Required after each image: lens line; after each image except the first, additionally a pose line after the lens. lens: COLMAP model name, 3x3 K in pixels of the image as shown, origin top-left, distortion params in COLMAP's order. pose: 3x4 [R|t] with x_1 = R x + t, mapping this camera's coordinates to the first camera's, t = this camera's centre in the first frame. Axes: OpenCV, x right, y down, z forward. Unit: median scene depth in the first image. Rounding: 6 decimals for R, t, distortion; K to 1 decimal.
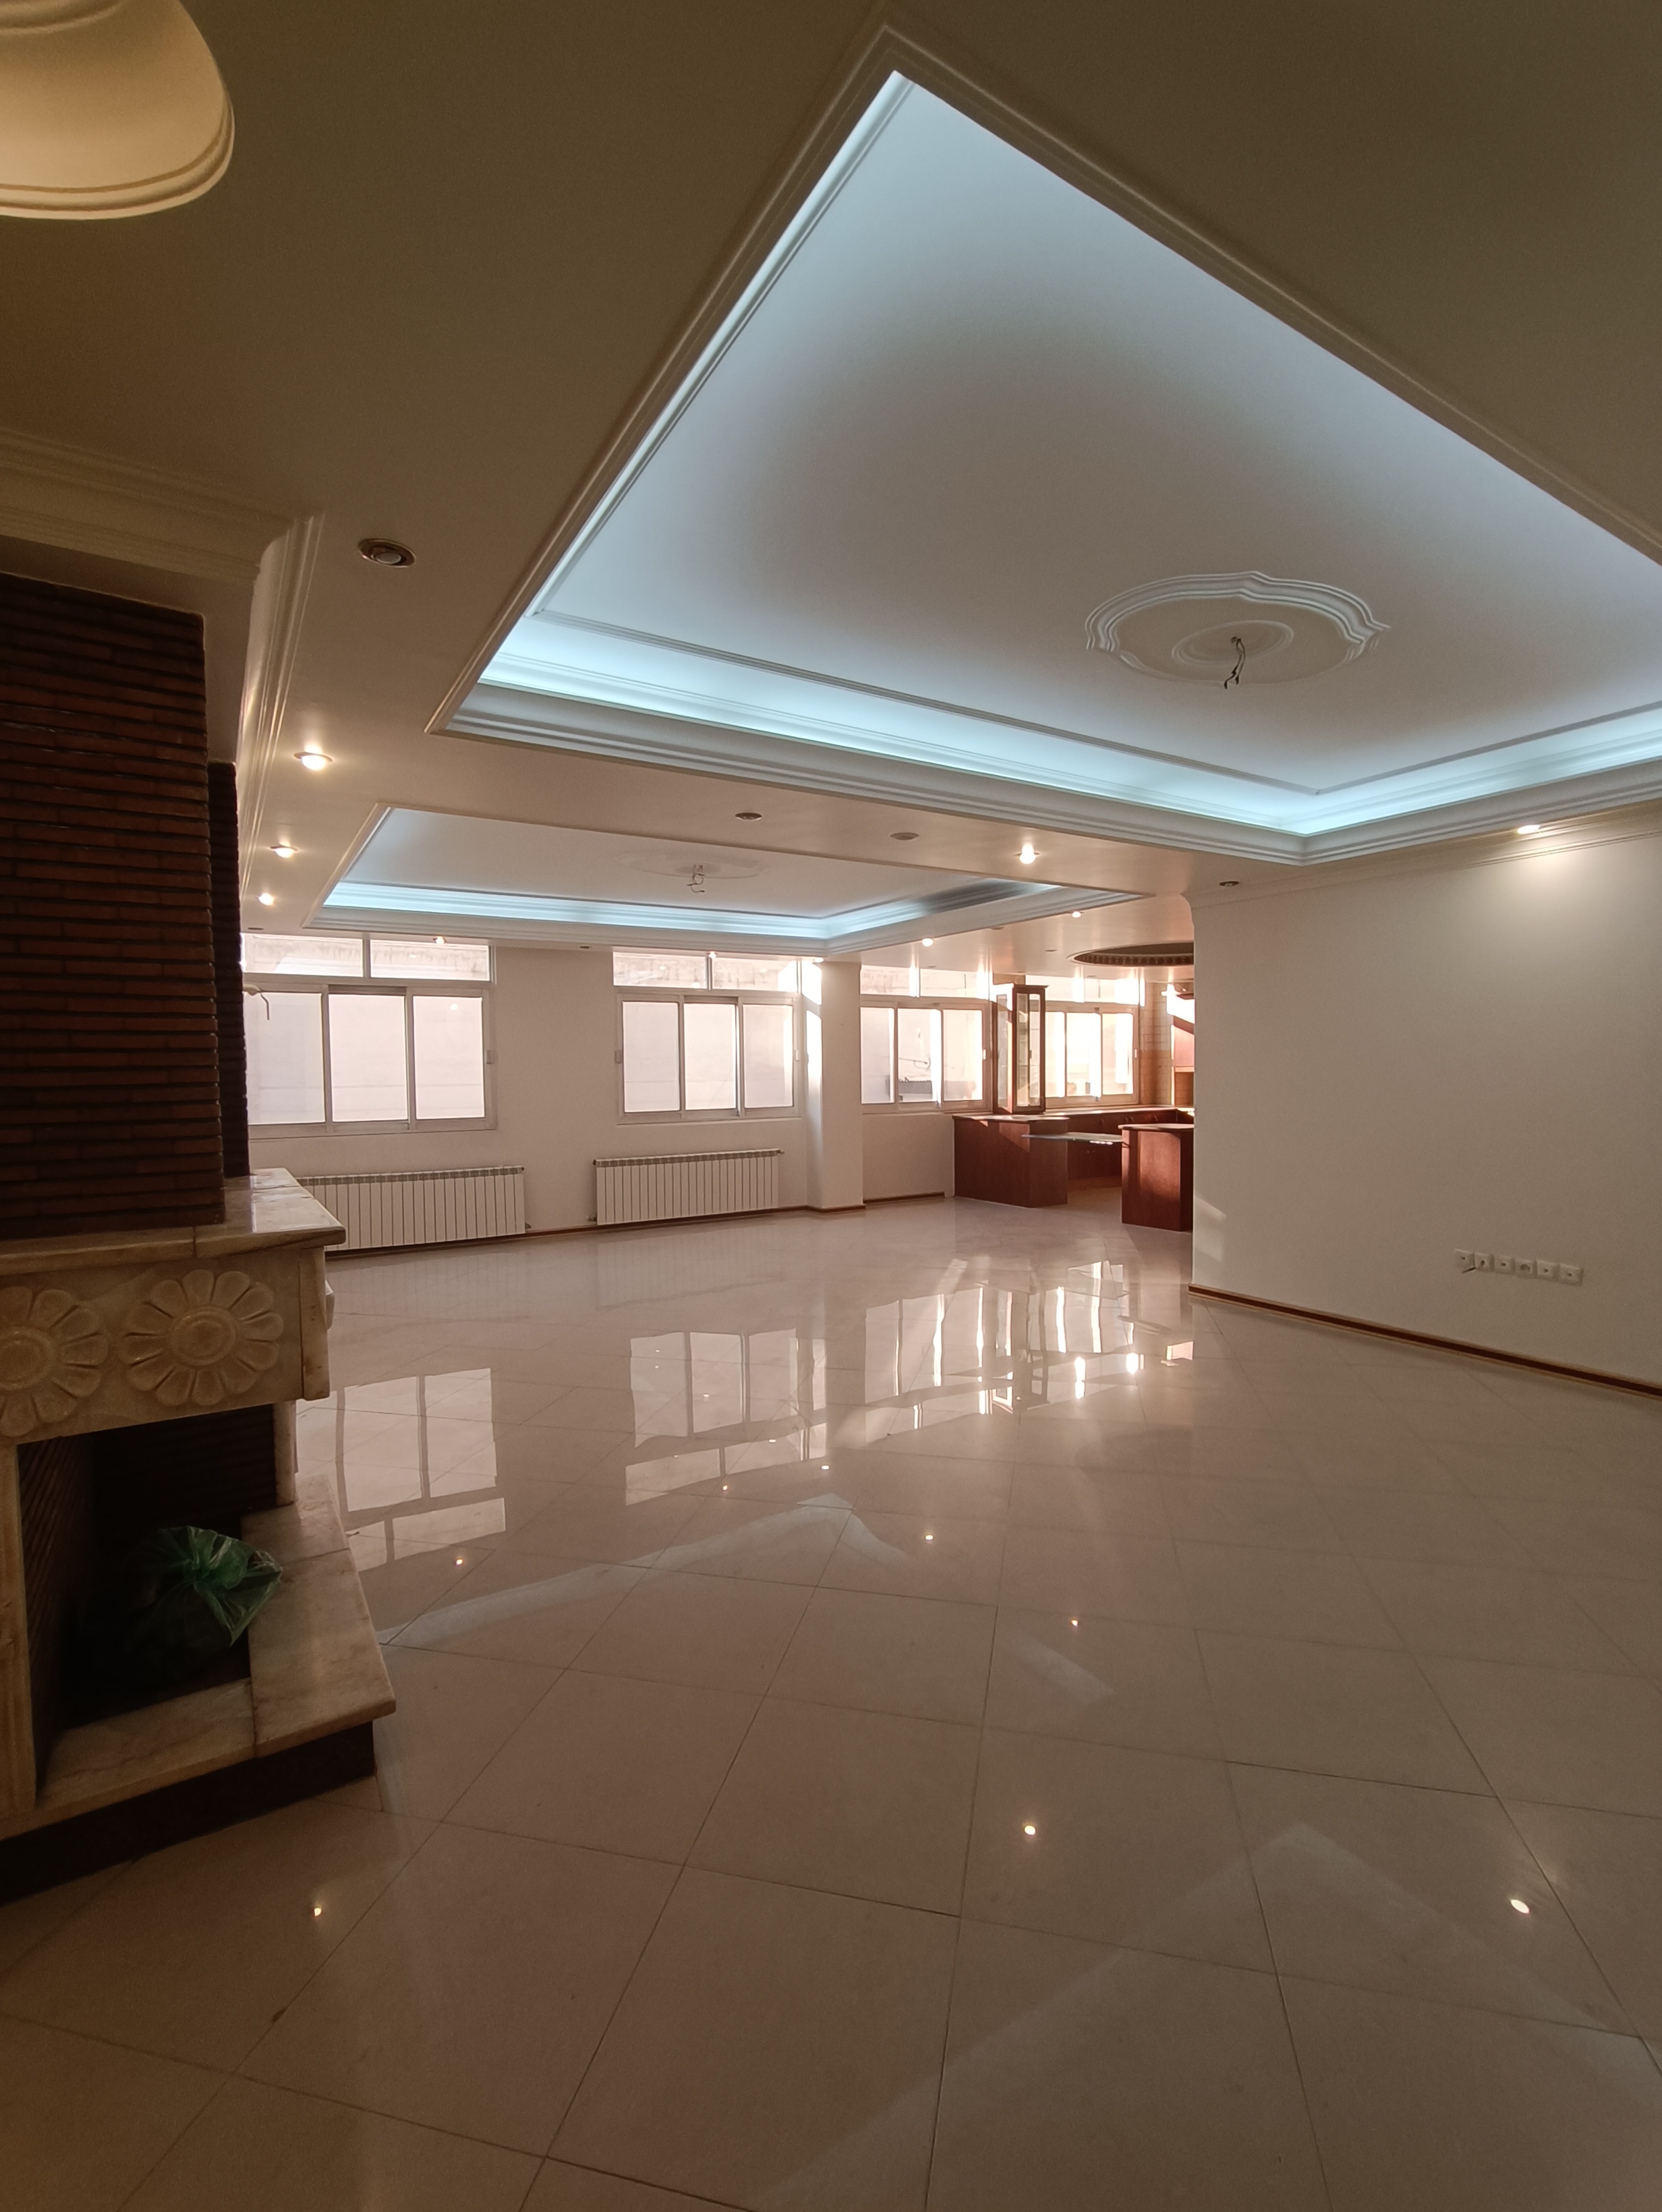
lens RADIAL K [[991.5, 0, 831.0], [0, 991.5, 1106.0], [0, 0, 1]] dist [-0.000116, -0.000502]
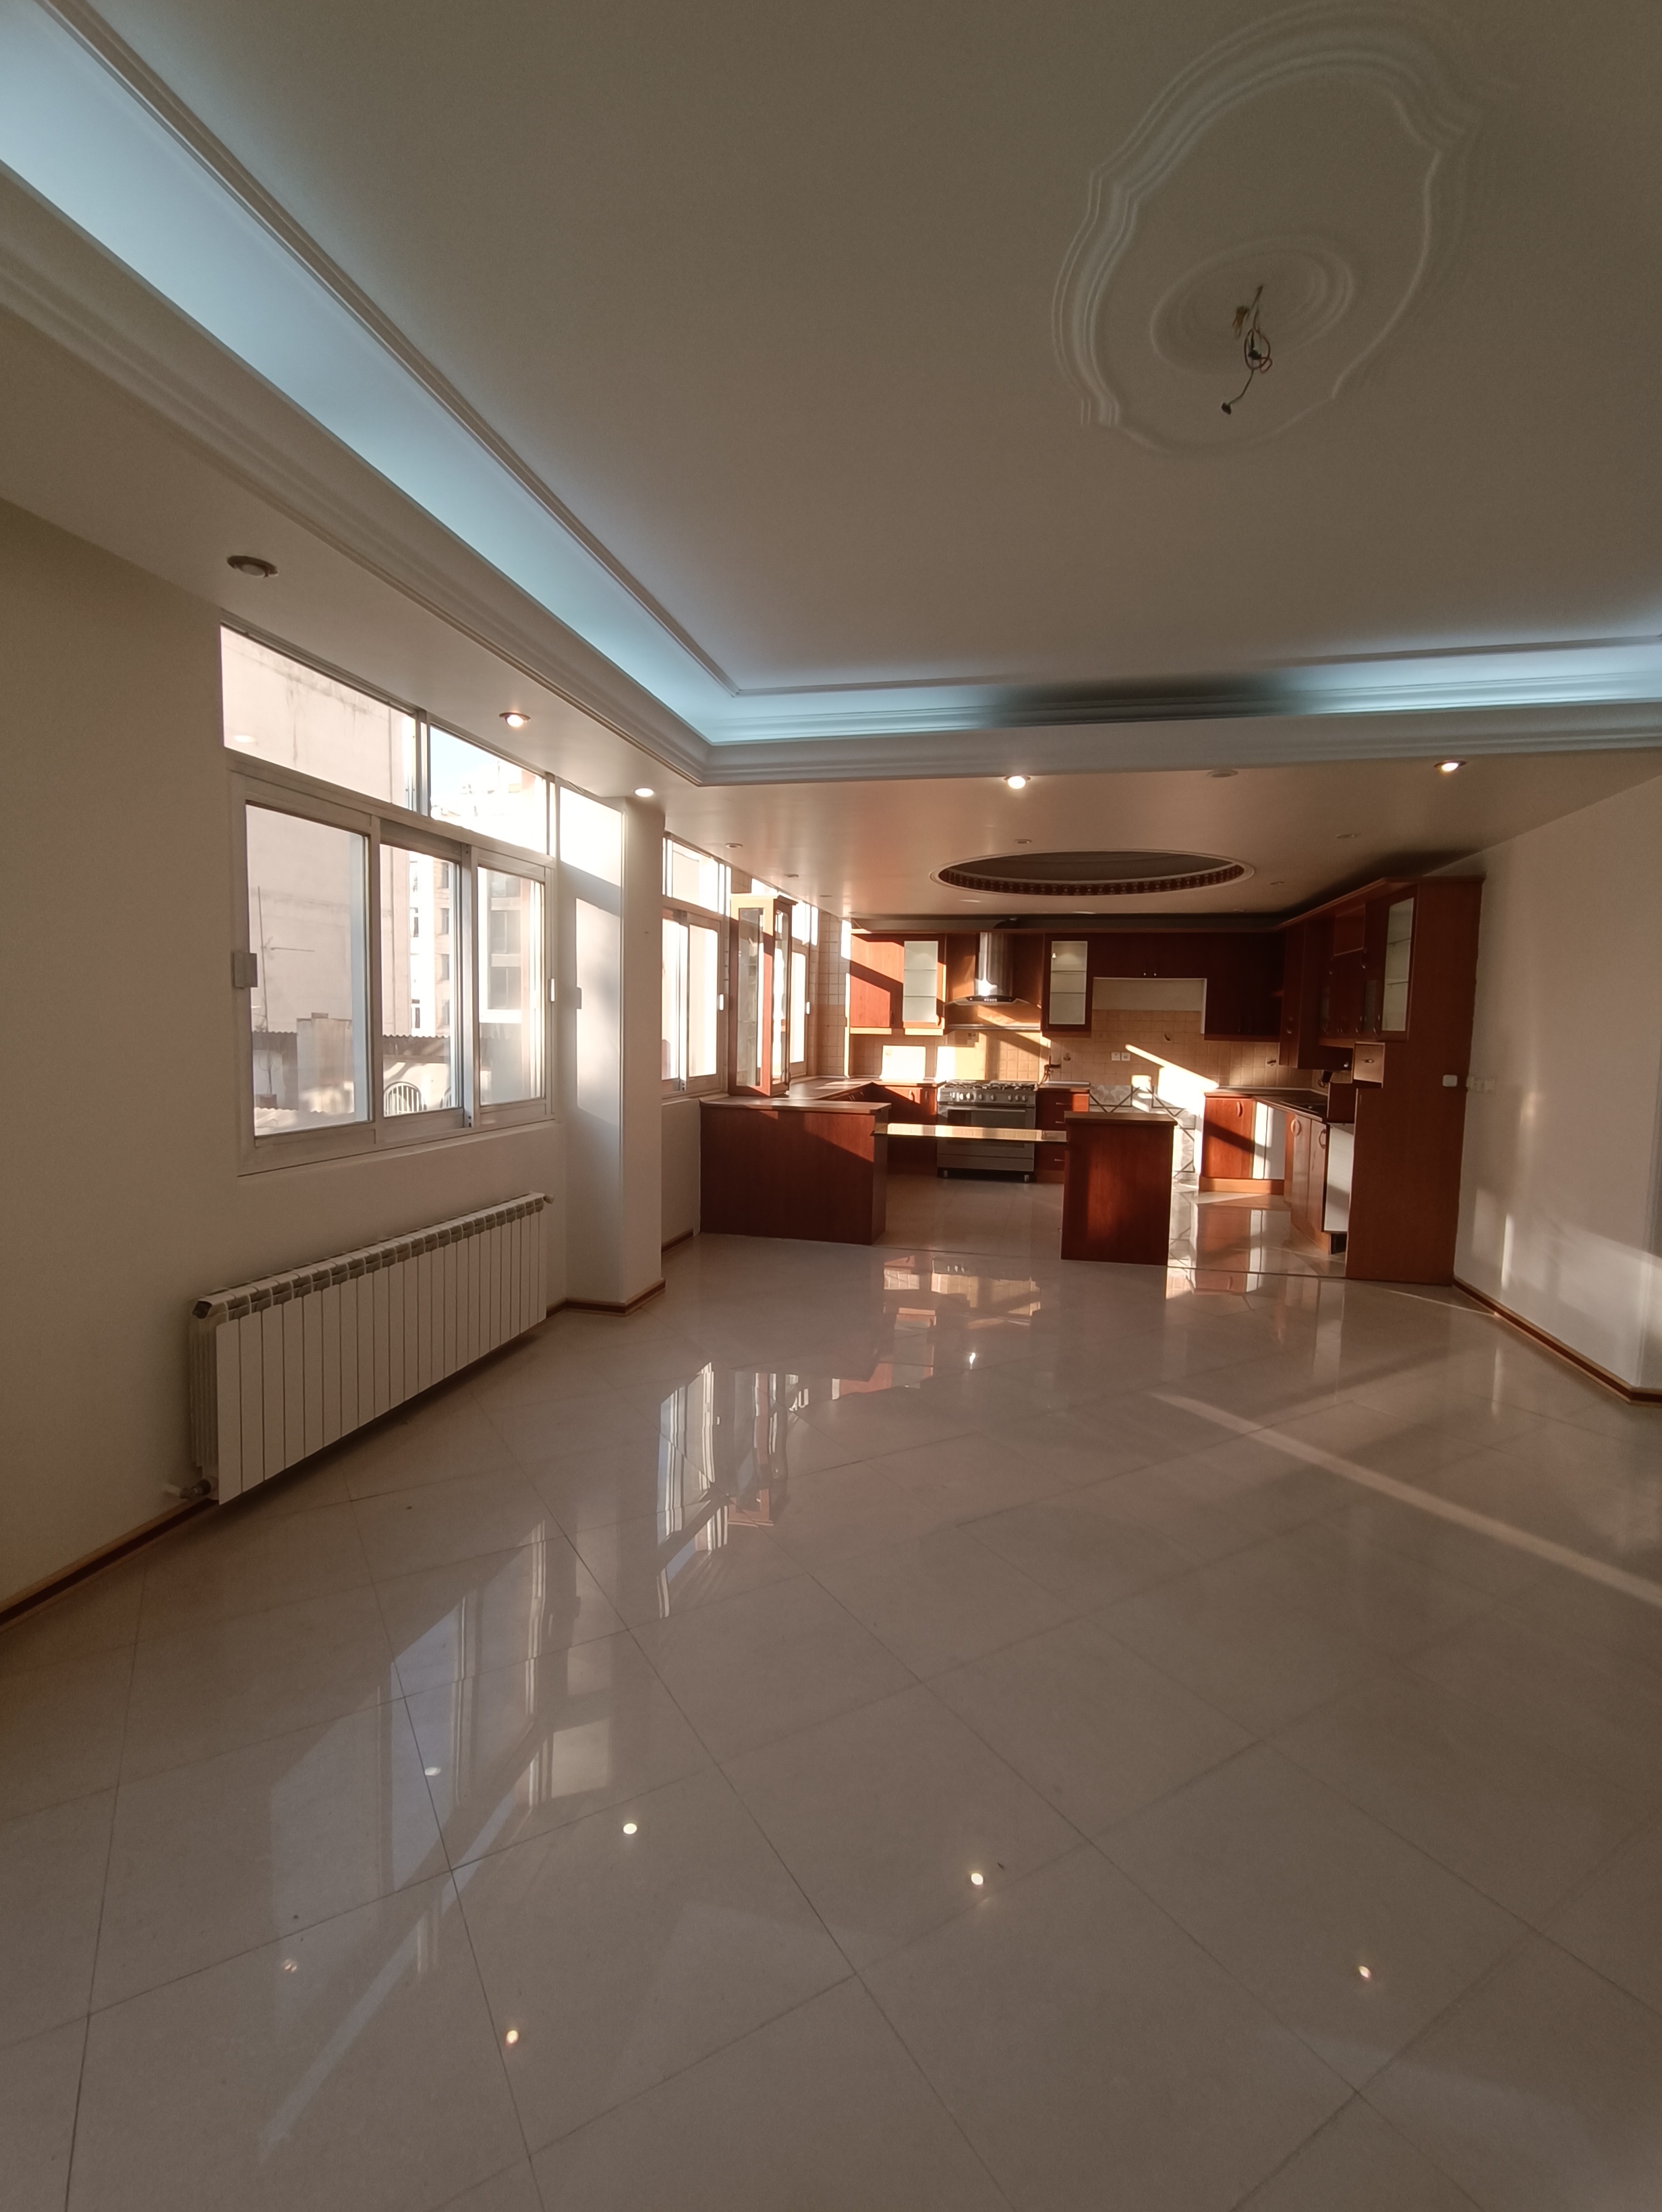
lens RADIAL K [[1006.4, 0, 820.7], [0, 1006.4, 1110.3], [0, 0, 1]] dist [-0.015964, 0.011891]
pose [[0.715030, -0.036227, 0.698154, -0.364437], [0.000139, 0.998664, 0.051677, -0.024827], [-0.699094, -0.036854, 0.714080, 0.739144]]
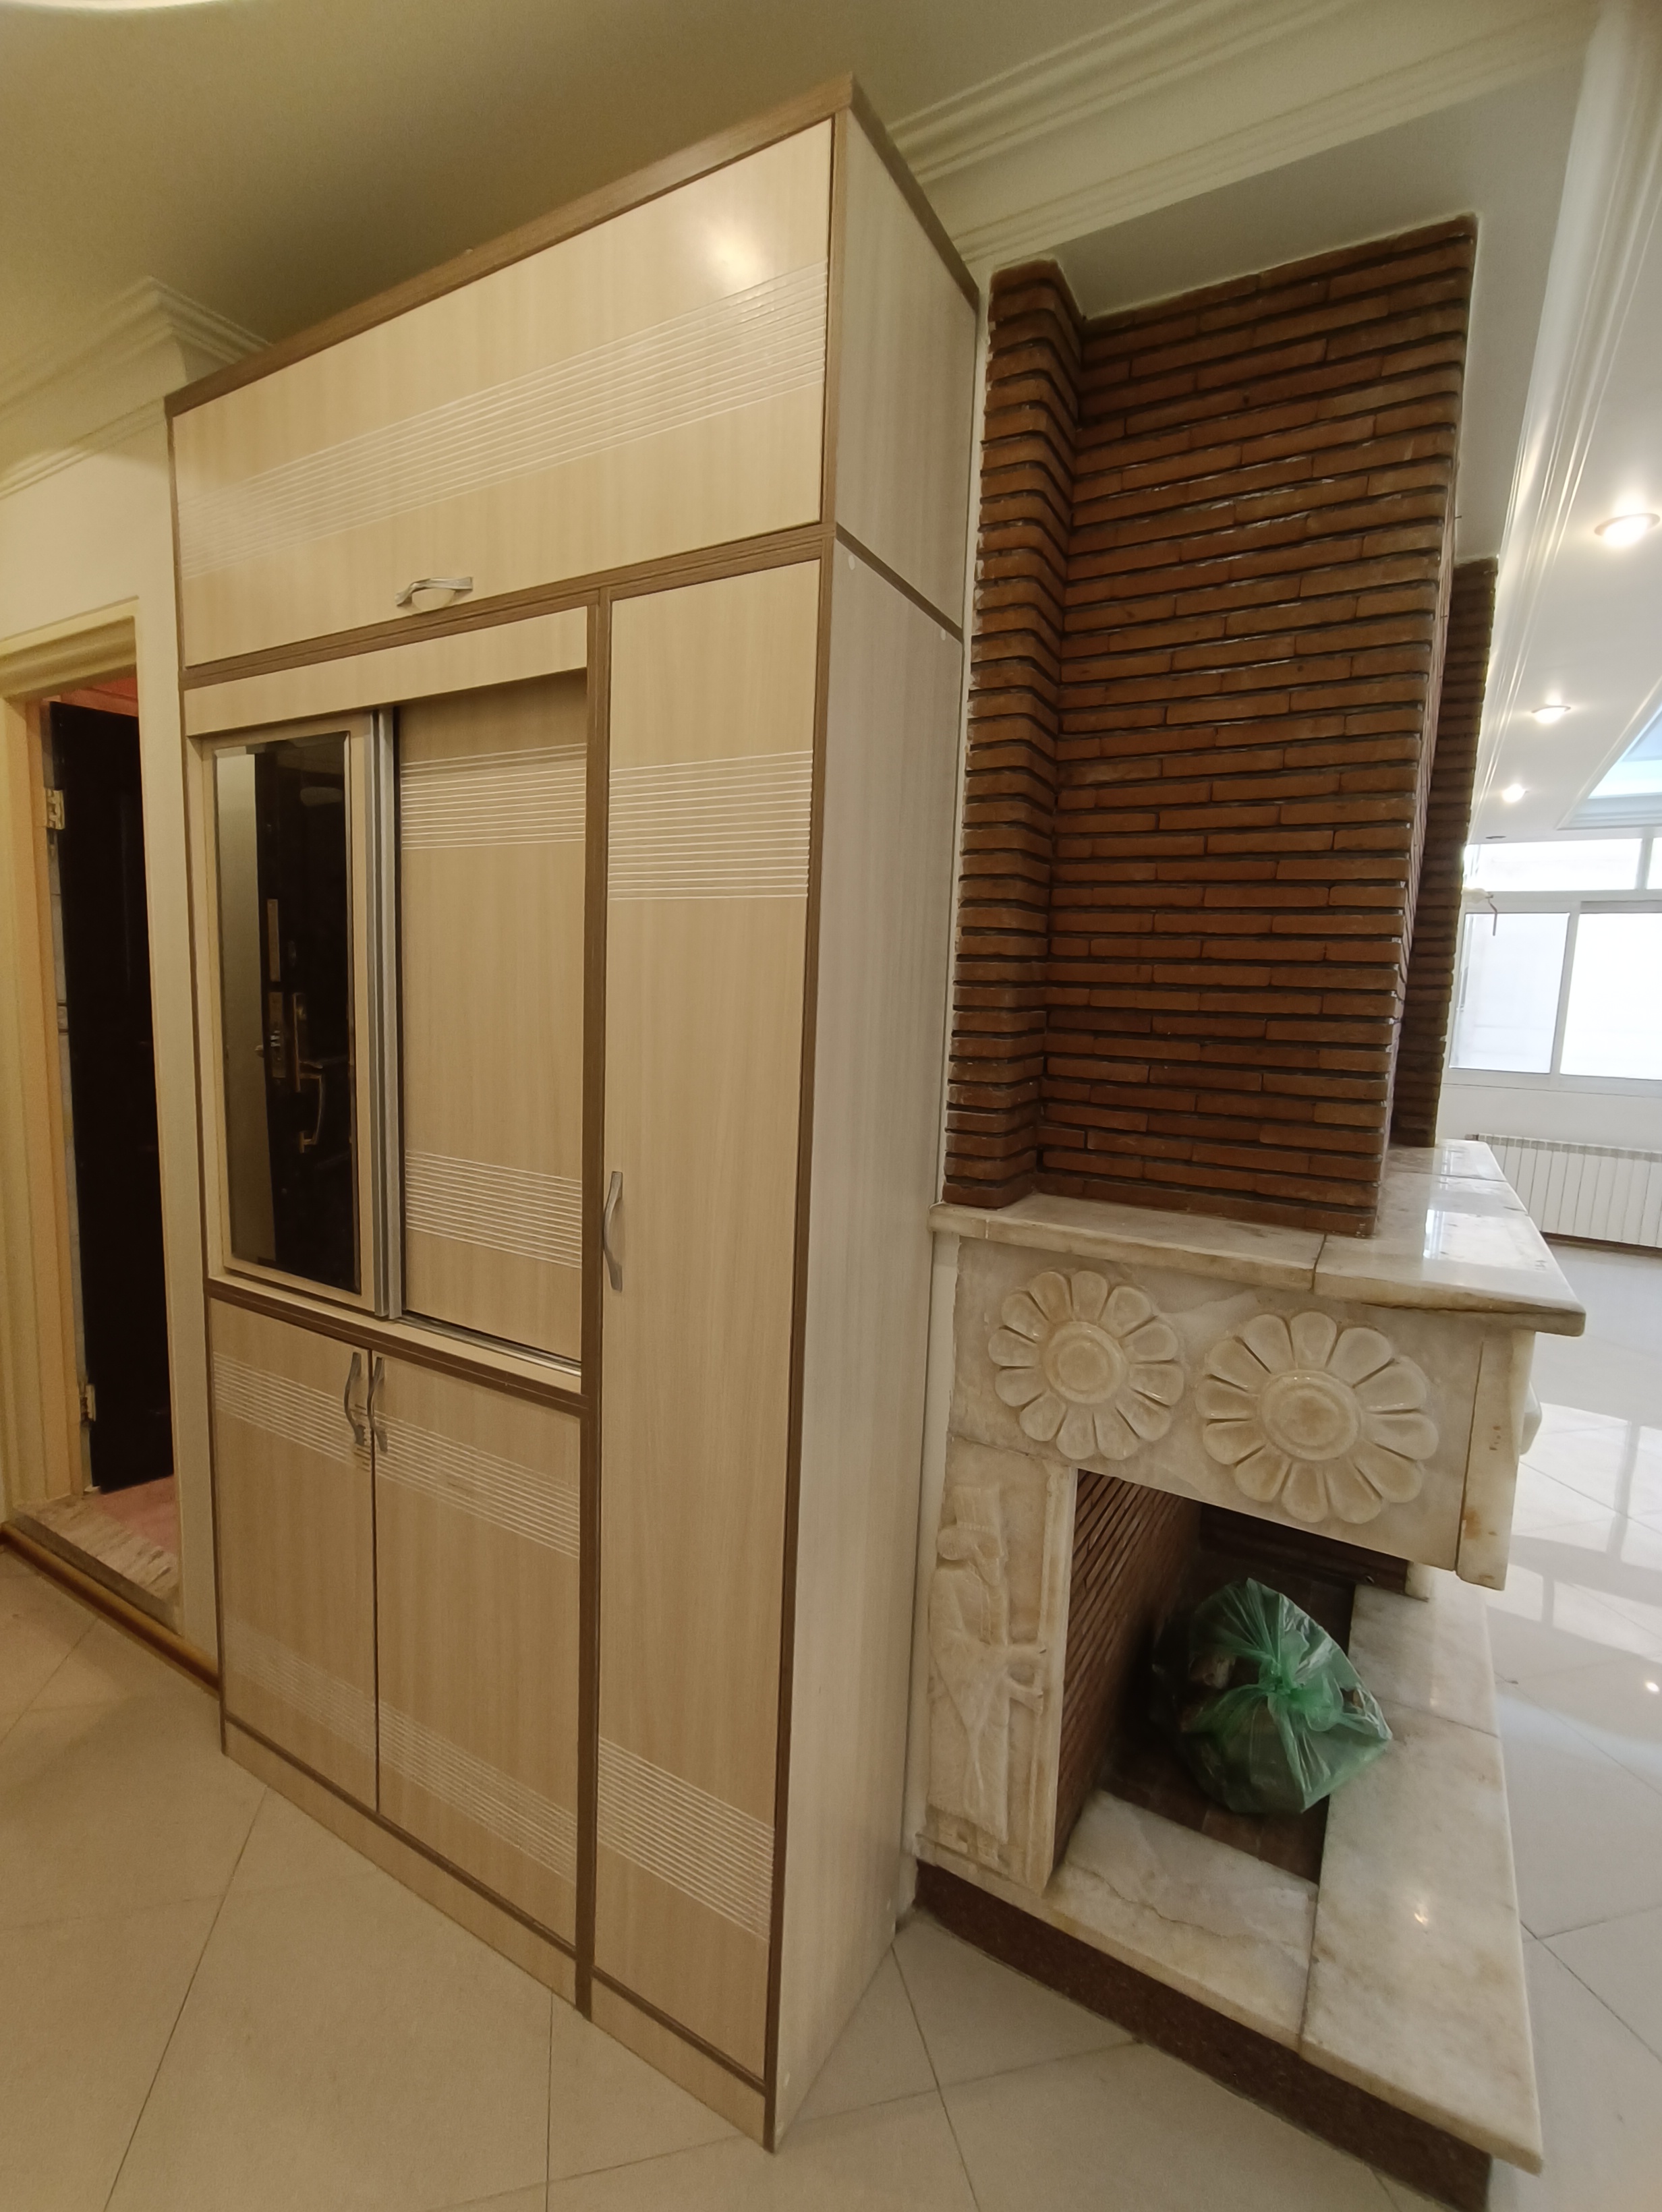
lens RADIAL K [[1006.4, 0, 820.7], [0, 1006.4, 1110.3], [0, 0, 1]] dist [-0.015964, 0.011891]
pose [[0.454082, 0.136600, -0.880426, -0.225931], [-0.075293, 0.990525, 0.114850, -0.011476], [0.887773, 0.014139, 0.460065, 0.405304]]
